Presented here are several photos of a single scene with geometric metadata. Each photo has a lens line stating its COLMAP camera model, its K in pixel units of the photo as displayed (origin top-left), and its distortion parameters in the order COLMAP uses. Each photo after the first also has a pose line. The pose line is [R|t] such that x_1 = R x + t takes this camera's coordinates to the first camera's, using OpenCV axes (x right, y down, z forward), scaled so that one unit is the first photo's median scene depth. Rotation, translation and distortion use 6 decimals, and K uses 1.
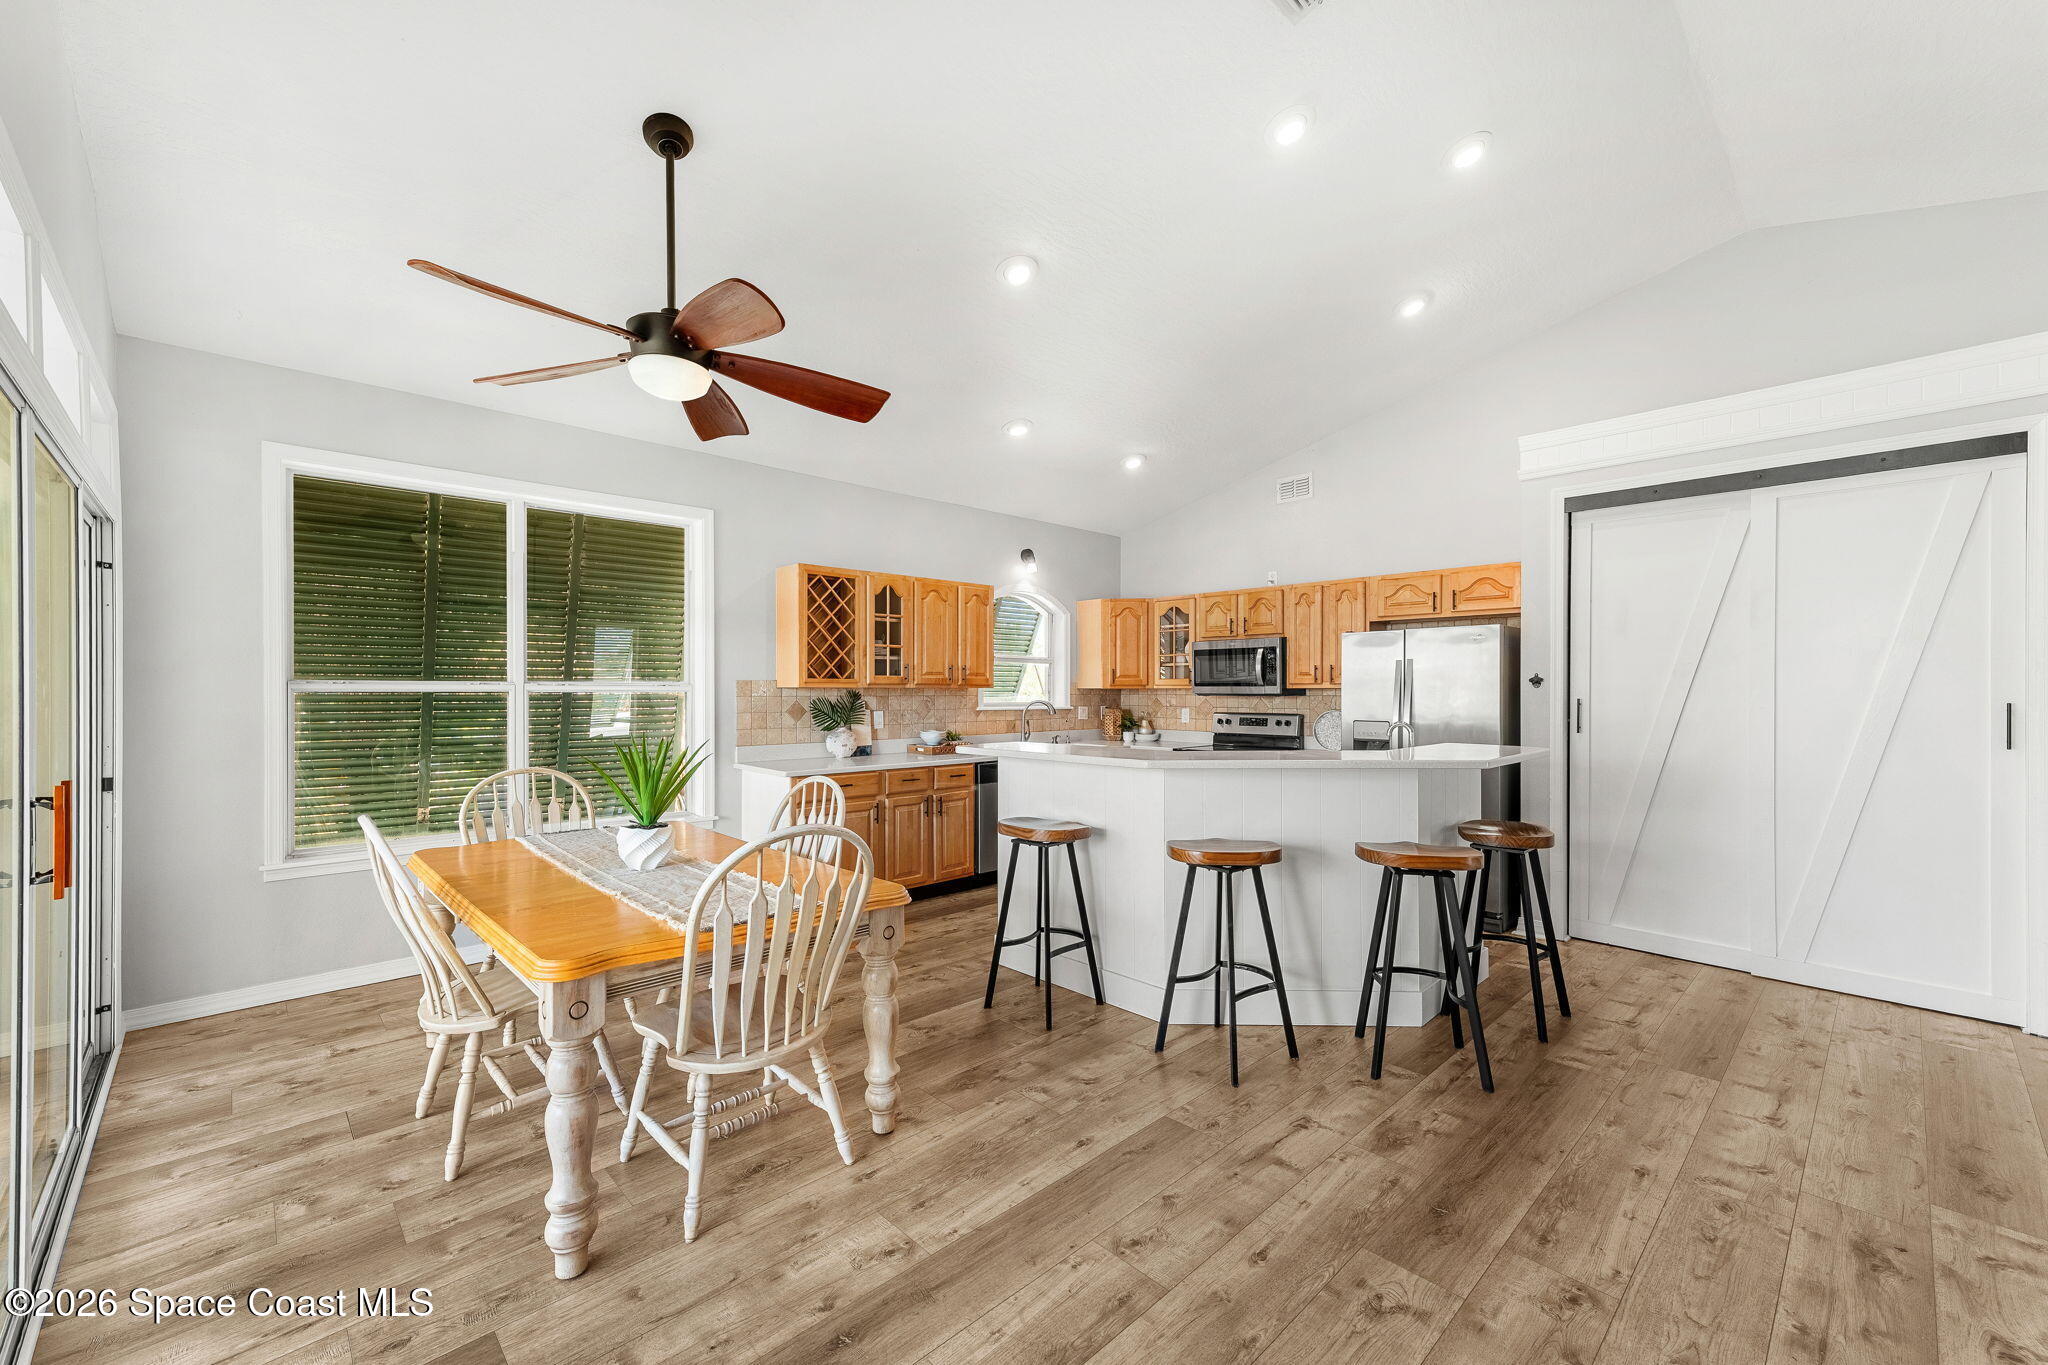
lens RADIAL K [[840.4, 0, 1015.6], [0, 840.4, 694.7], [0, 0, 1]] dist [0.004731, 0.000269]
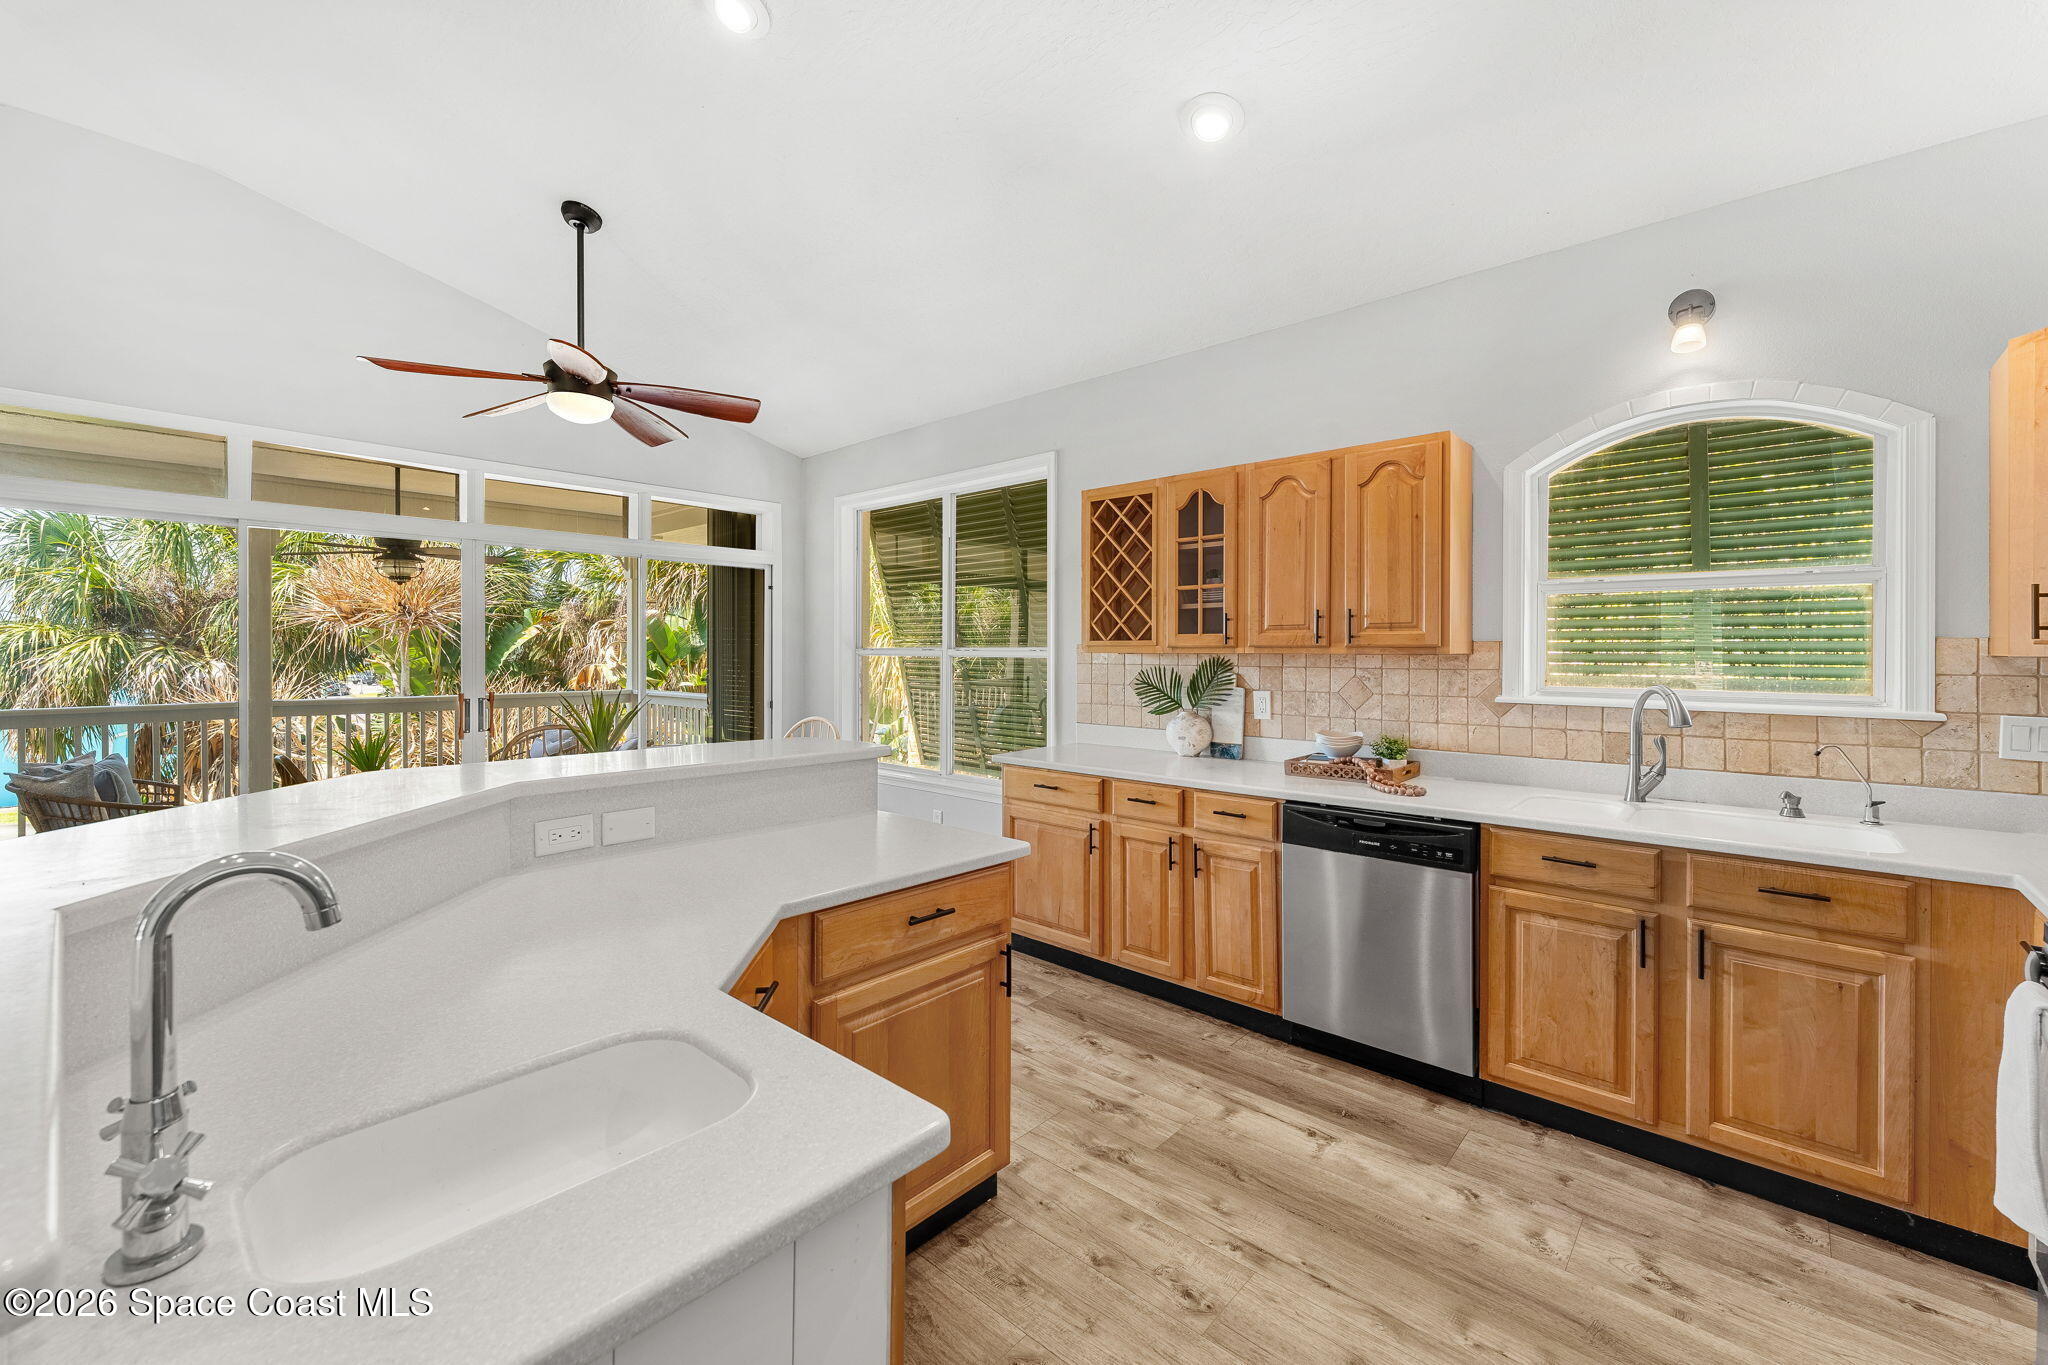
lens RADIAL K [[840.4, 0, 1014.2], [0, 840.4, 651.9], [0, 0, 1]] dist [0.004731, 0.000269]
pose [[0.065867, -0.000806, -0.997828, 0.443640], [-0.008422, 0.999964, -0.001364, -0.006858], [0.997793, 0.008493, 0.065858, 0.783345]]
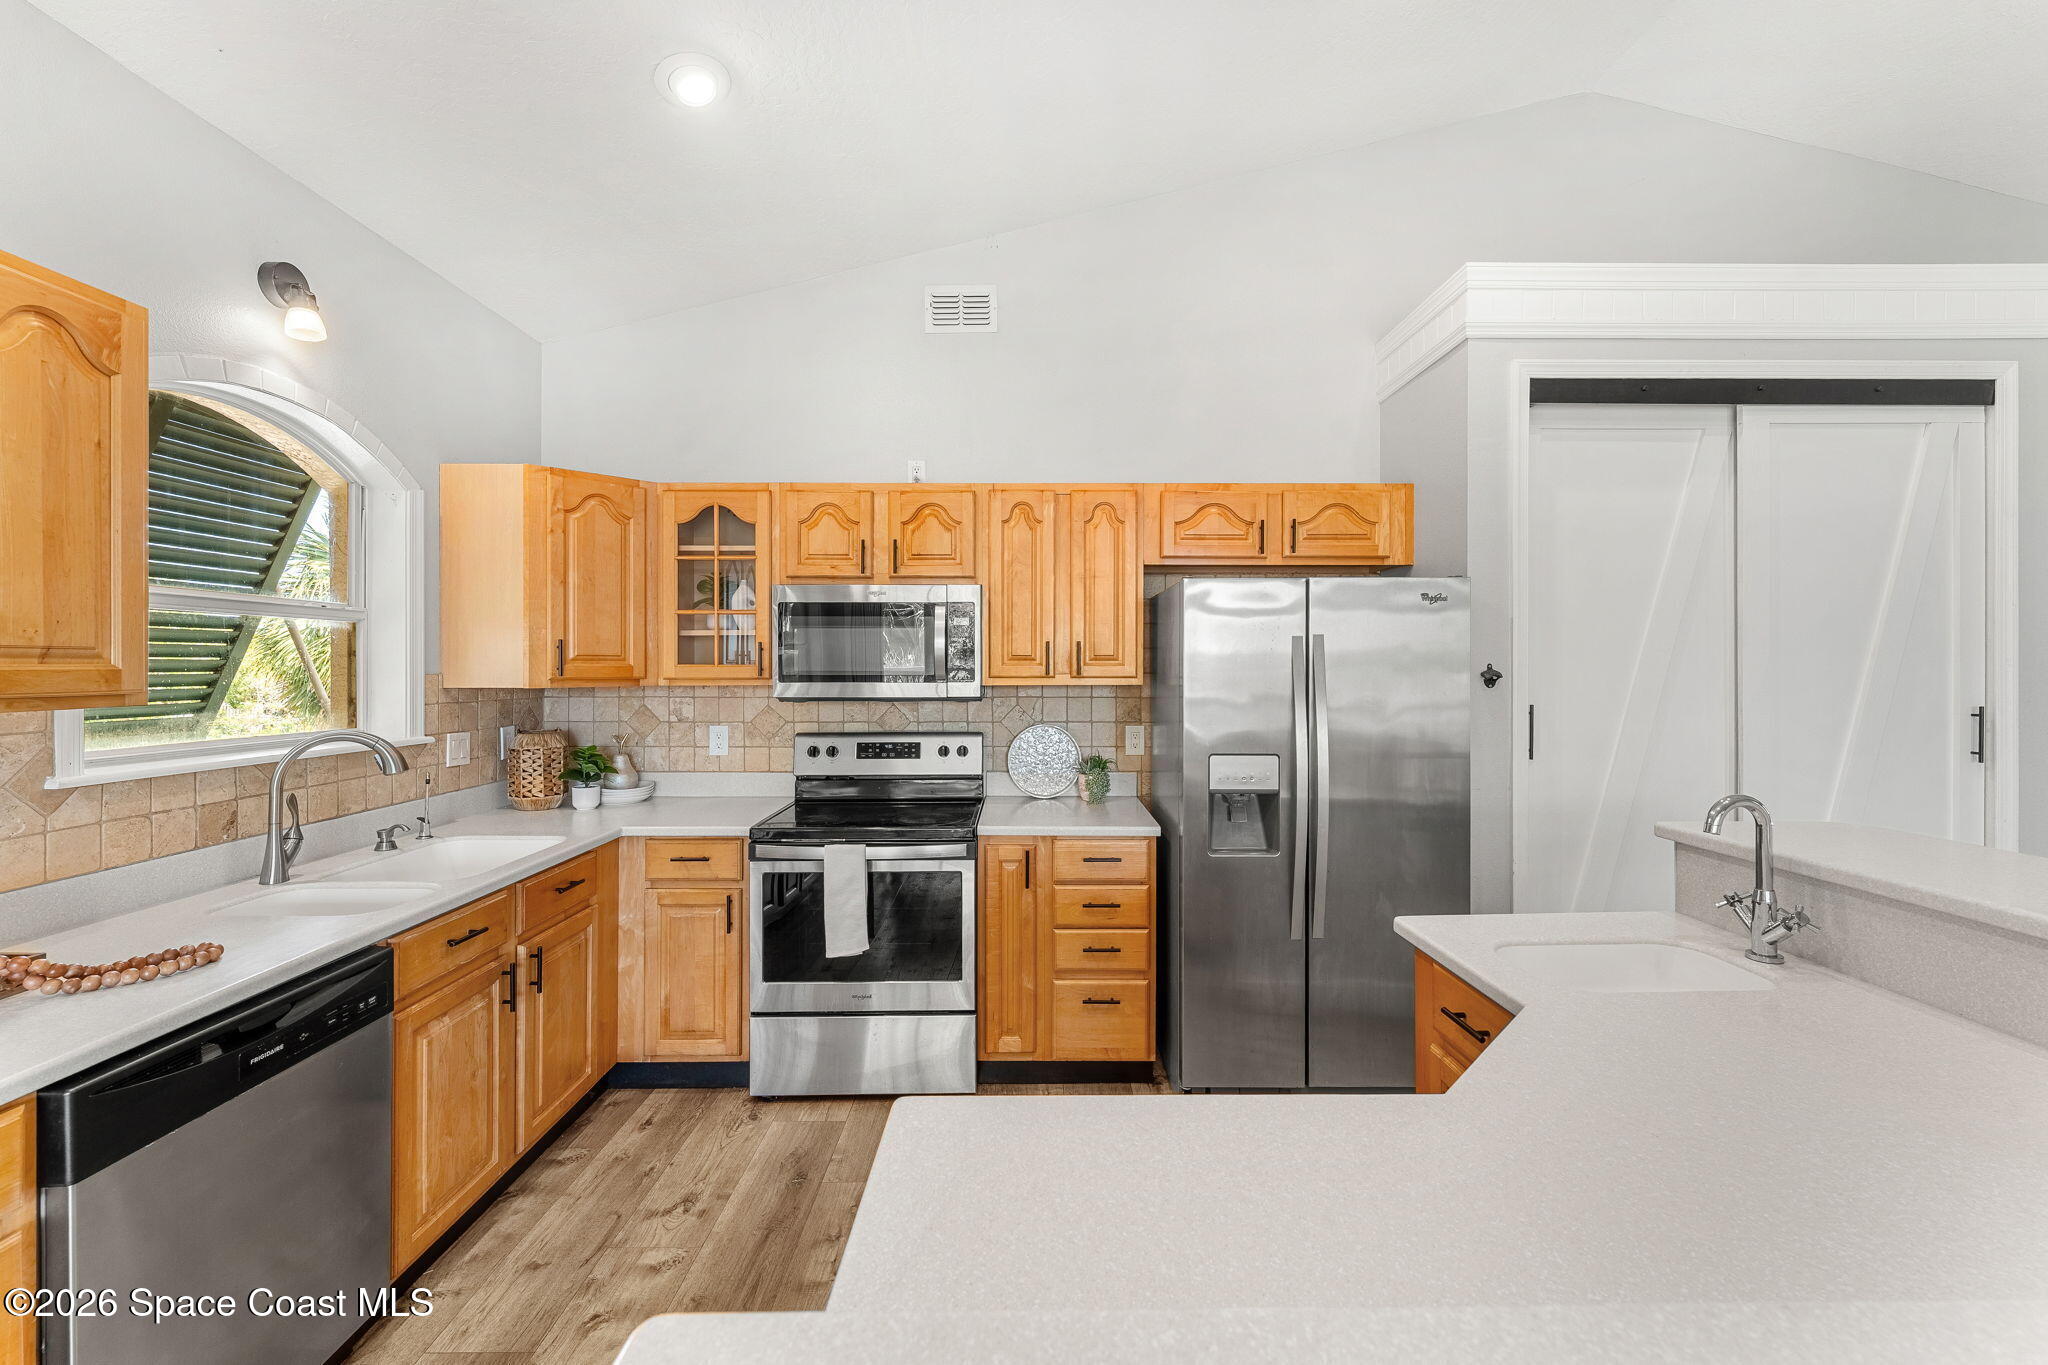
lens RADIAL K [[840.4, 0, 1031.8], [0, 840.4, 665.6], [0, 0, 1]] dist [0.004731, 0.000269]
pose [[0.680535, -0.001830, 0.732714, -0.034000], [0.005328, 0.999983, -0.002452, -0.019398], [-0.732697, 0.005572, 0.680533, 0.666862]]
